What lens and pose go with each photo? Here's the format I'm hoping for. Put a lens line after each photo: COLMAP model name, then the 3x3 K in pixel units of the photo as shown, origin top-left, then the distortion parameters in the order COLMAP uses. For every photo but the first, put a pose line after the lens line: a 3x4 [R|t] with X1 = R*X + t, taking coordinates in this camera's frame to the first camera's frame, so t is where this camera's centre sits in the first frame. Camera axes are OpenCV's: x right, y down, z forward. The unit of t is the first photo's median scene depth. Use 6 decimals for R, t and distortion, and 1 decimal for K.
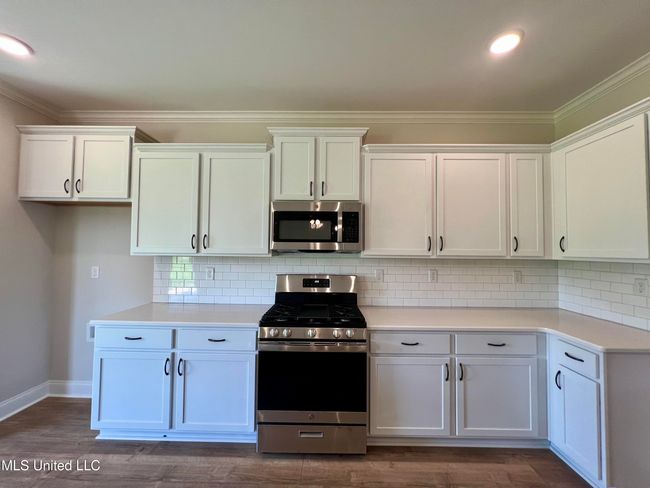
lens RADIAL K [[260.8, 0, 322.6], [0, 260.8, 242.2], [0, 0, 1]] dist [-0.004651, 0.001535]
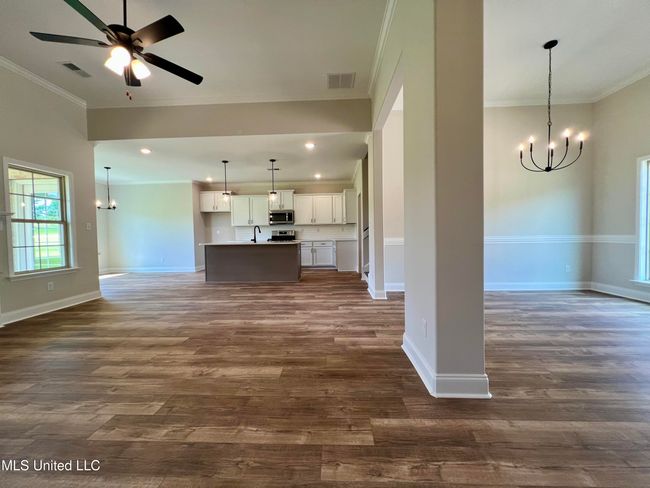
lens RADIAL K [[260.8, 0, 323.9], [0, 260.8, 241.7], [0, 0, 1]] dist [-0.004651, 0.001535]
pose [[0.999327, -0.027187, -0.024607, 0.654051], [0.028625, 0.997782, 0.060098, 0.085568], [0.022919, -0.060762, 0.997889, -2.685250]]
